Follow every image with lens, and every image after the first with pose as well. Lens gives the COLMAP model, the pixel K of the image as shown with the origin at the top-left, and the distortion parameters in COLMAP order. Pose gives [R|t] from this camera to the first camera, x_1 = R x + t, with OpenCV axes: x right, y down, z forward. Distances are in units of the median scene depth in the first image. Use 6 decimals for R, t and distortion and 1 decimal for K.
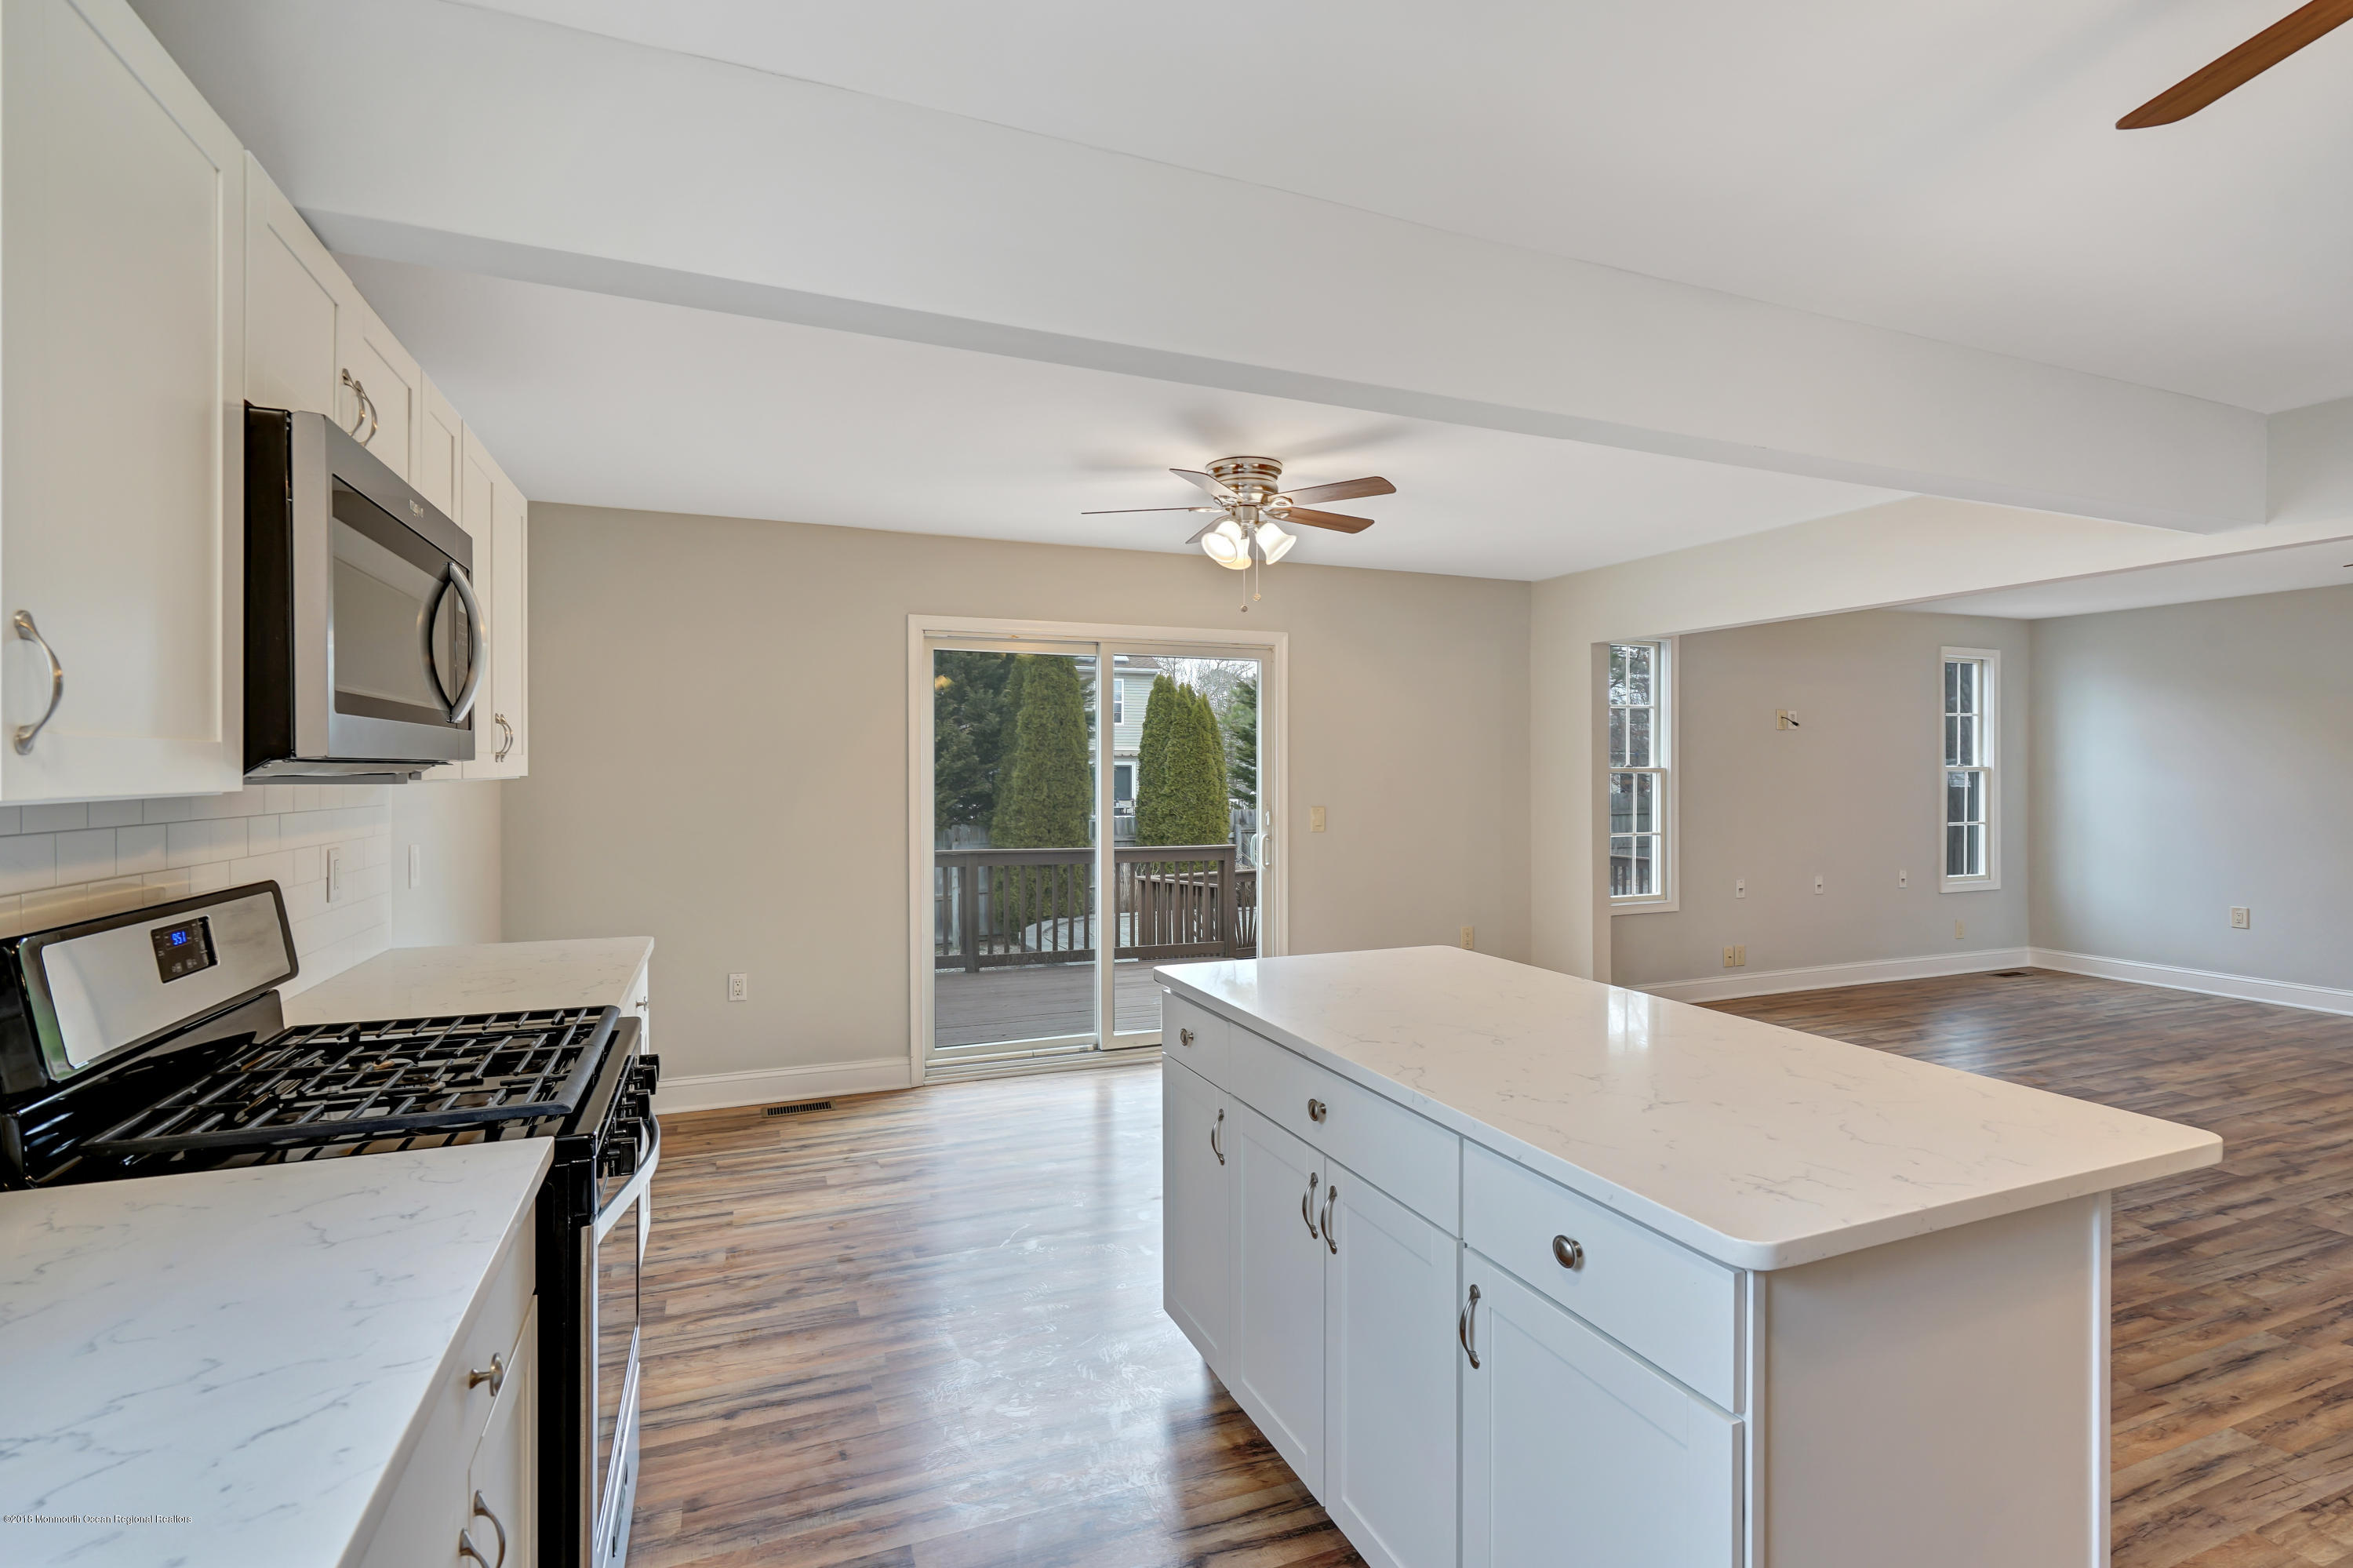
lens RADIAL K [[1103.7, 0, 1173.6], [0, 1103.7, 785.8], [0, 0, 1]] dist [-0.007468, 0.002320]
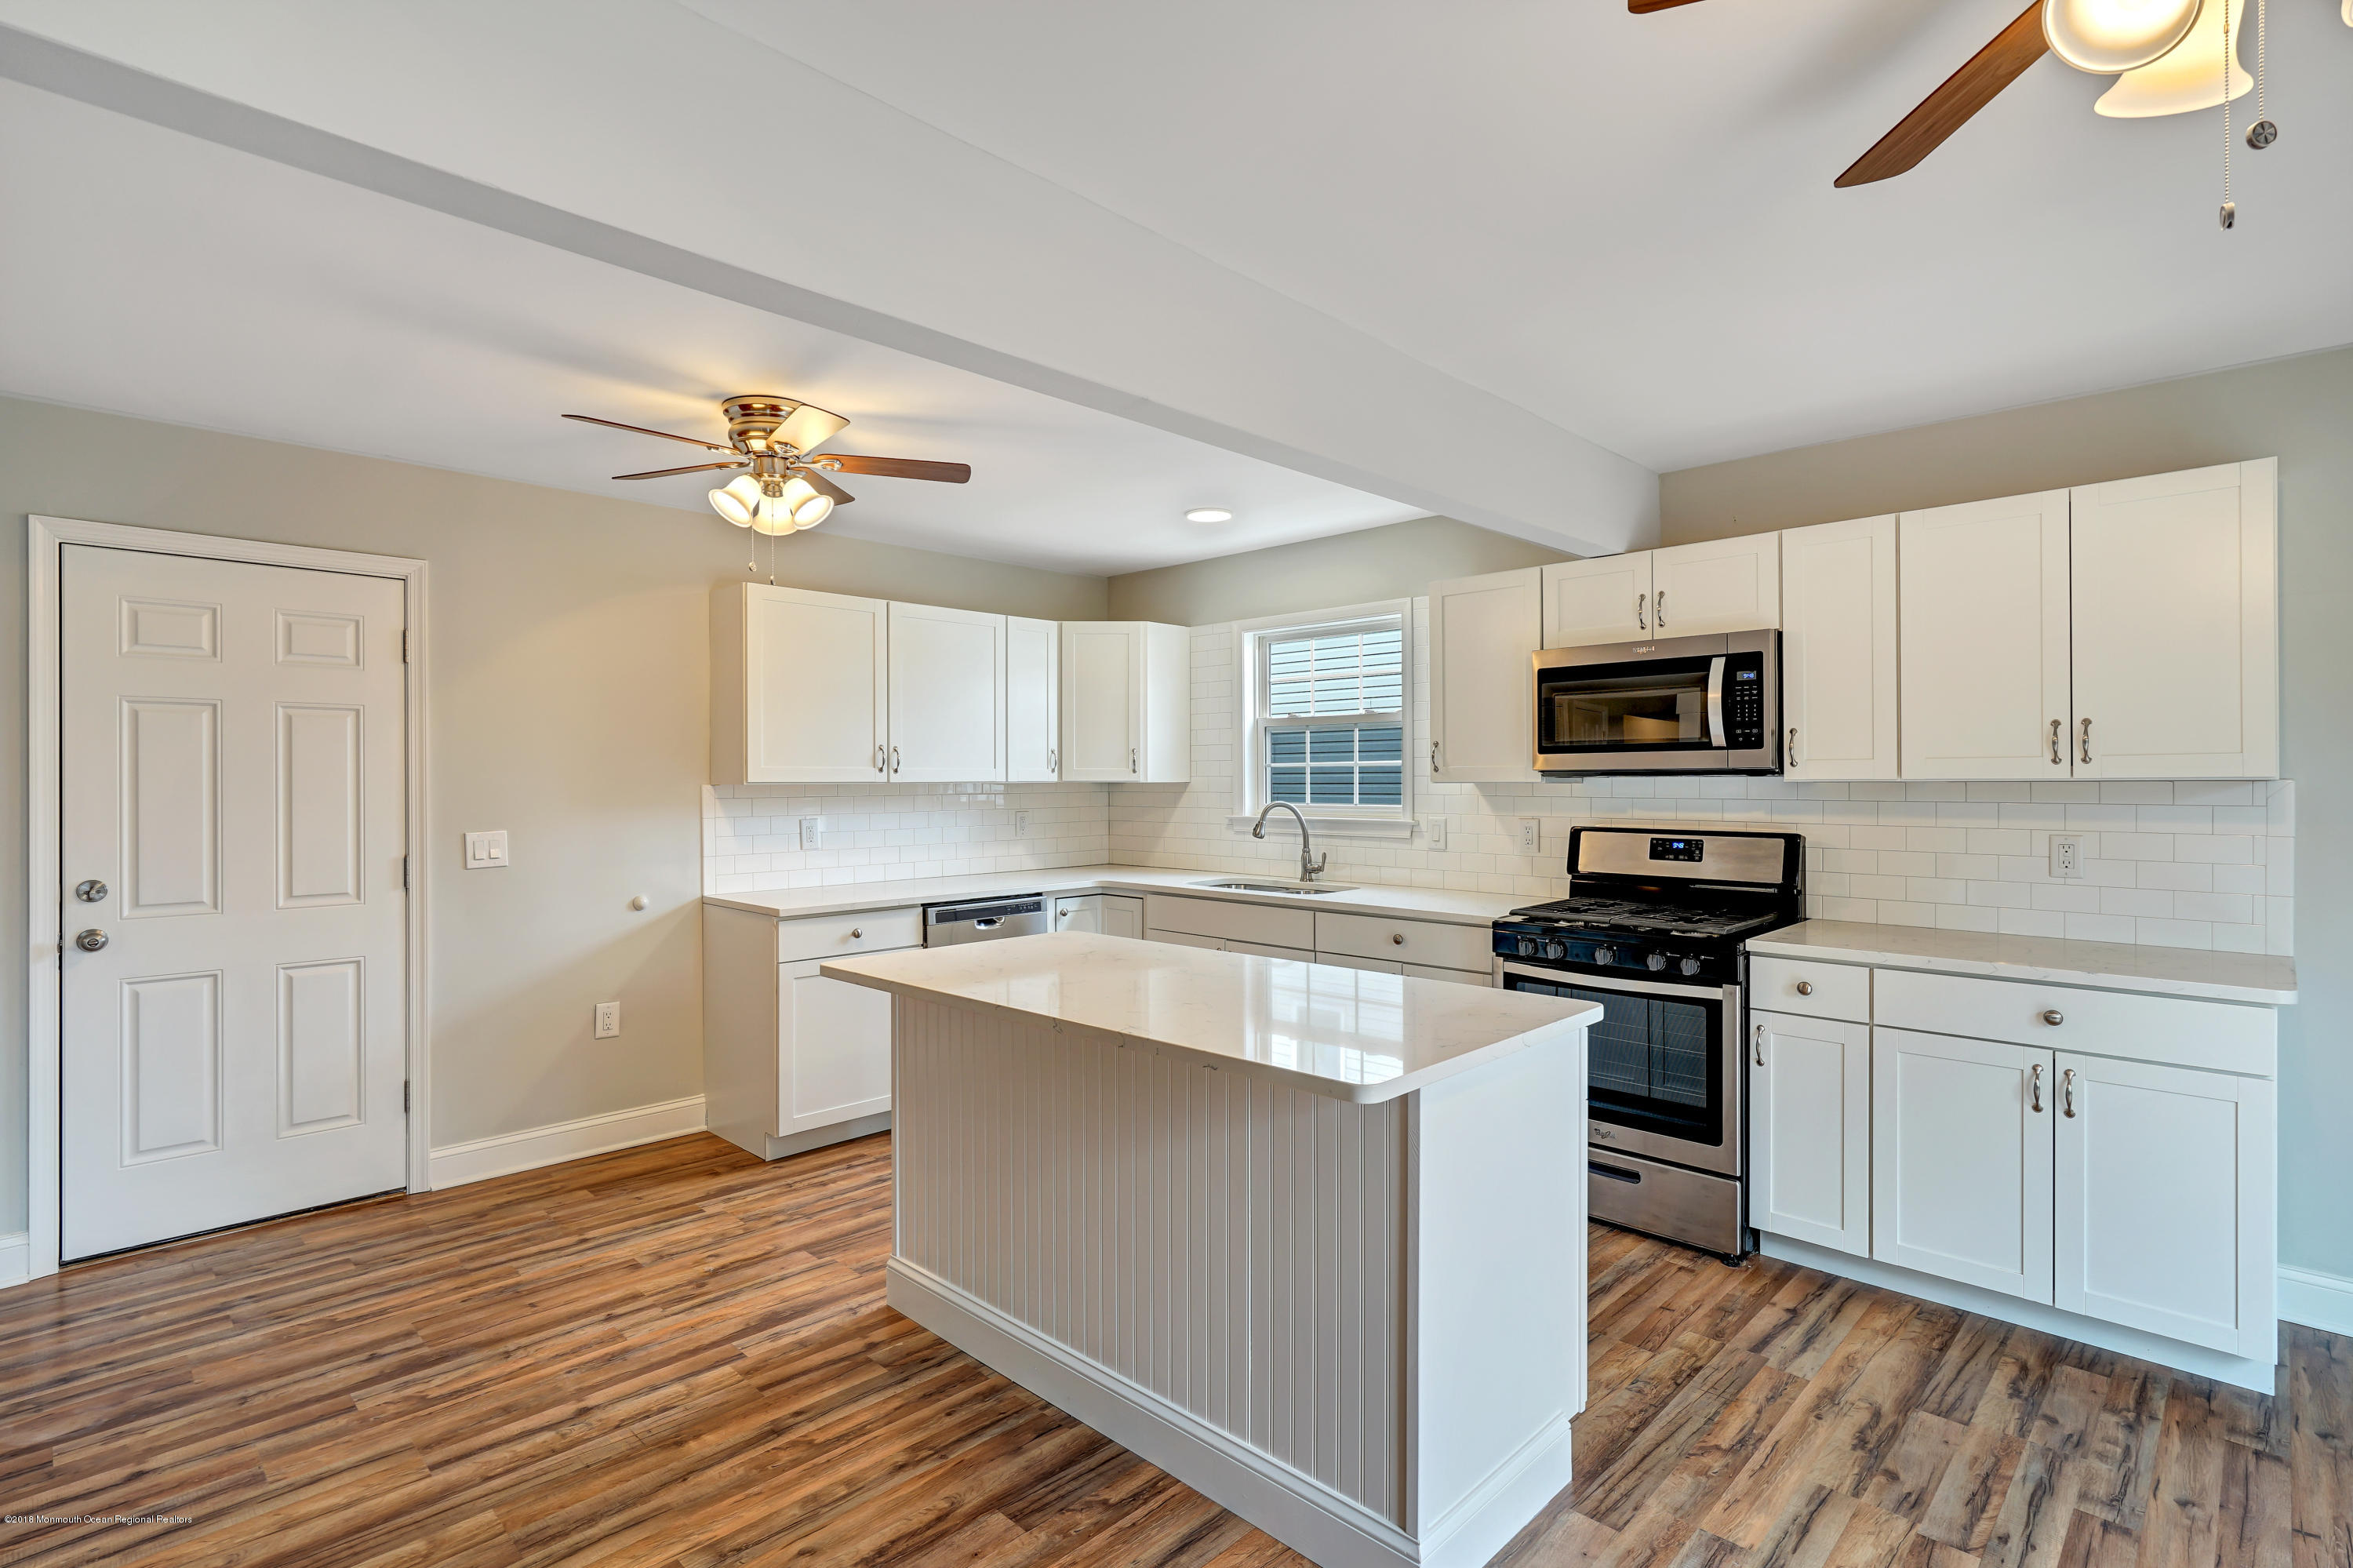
lens RADIAL K [[1103.7, 0, 1177.4], [0, 1103.7, 785.0], [0, 0, 1]] dist [-0.007468, 0.002320]
pose [[-0.920698, 0.013874, -0.390030, 0.313505], [0.008089, 0.999832, 0.016470, -0.012039], [0.390193, 0.012009, -0.920655, 0.855509]]
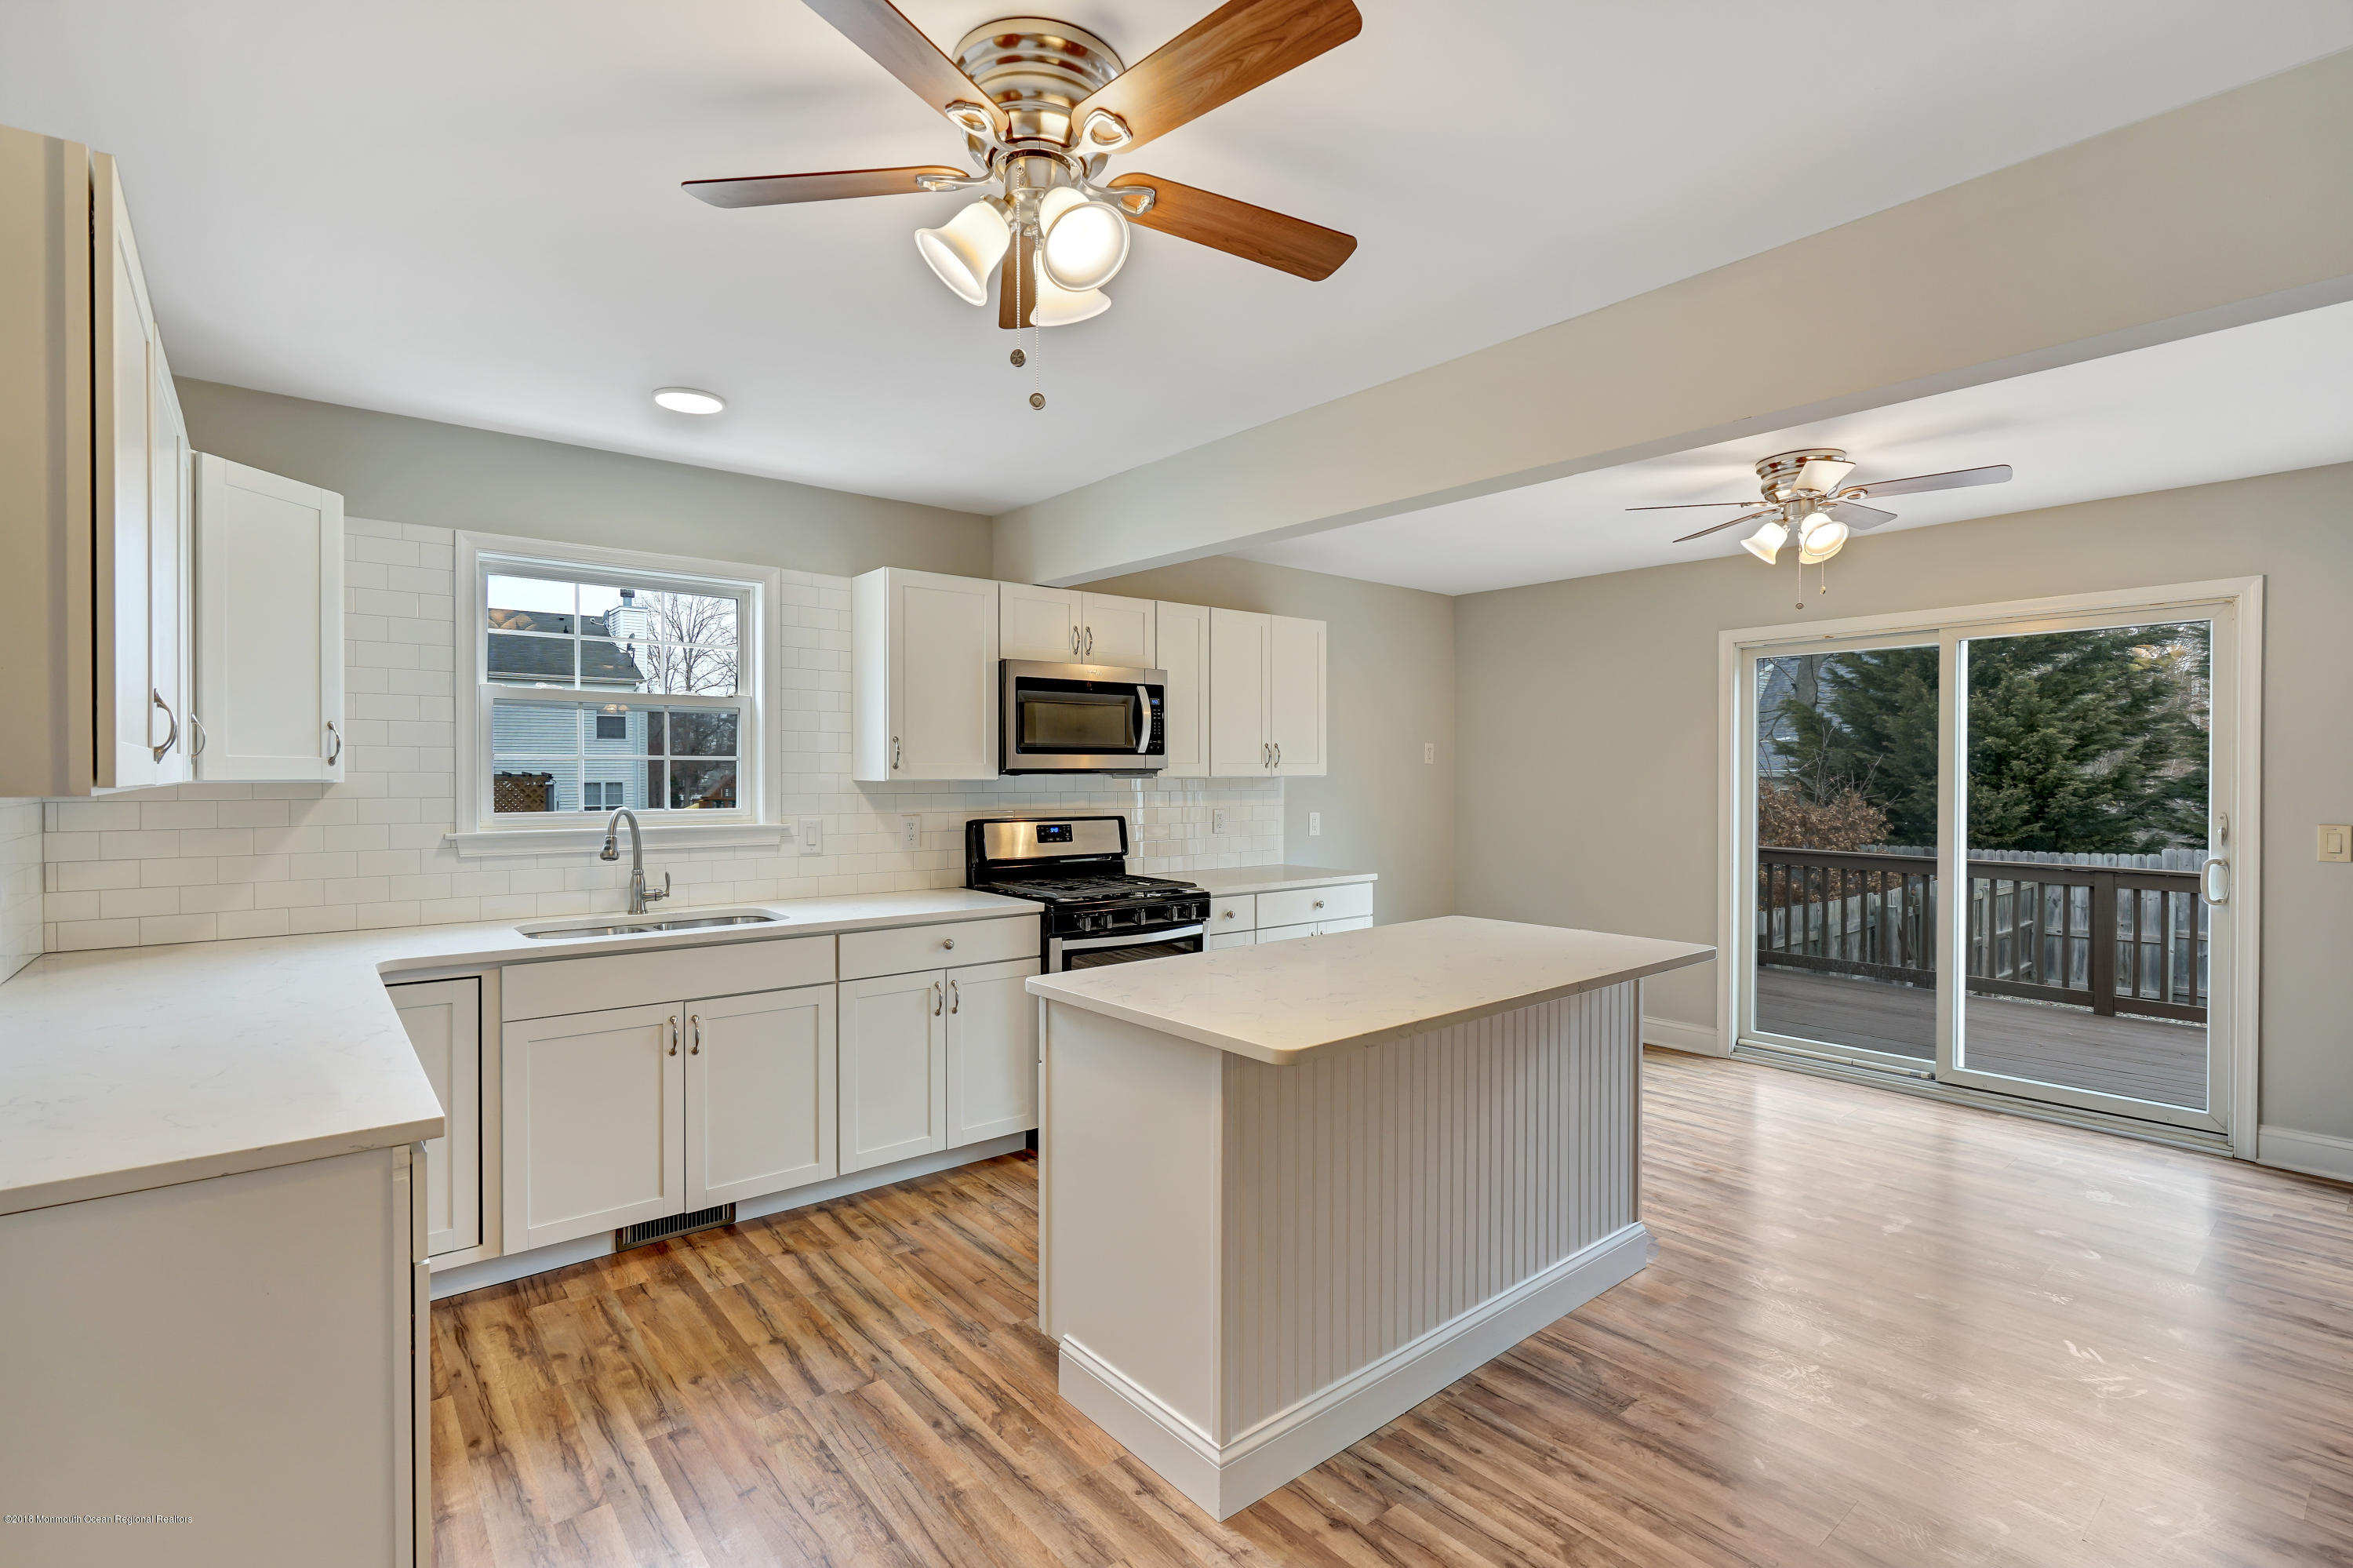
lens RADIAL K [[1103.7, 0, 1138.7], [0, 1103.7, 778.5], [0, 0, 1]] dist [-0.007468, 0.002320]
pose [[0.282833, 0.012016, -0.959094, 0.607700], [-0.009098, 0.999910, 0.009845, -0.008959], [0.959126, 0.005941, 0.282917, 0.124544]]
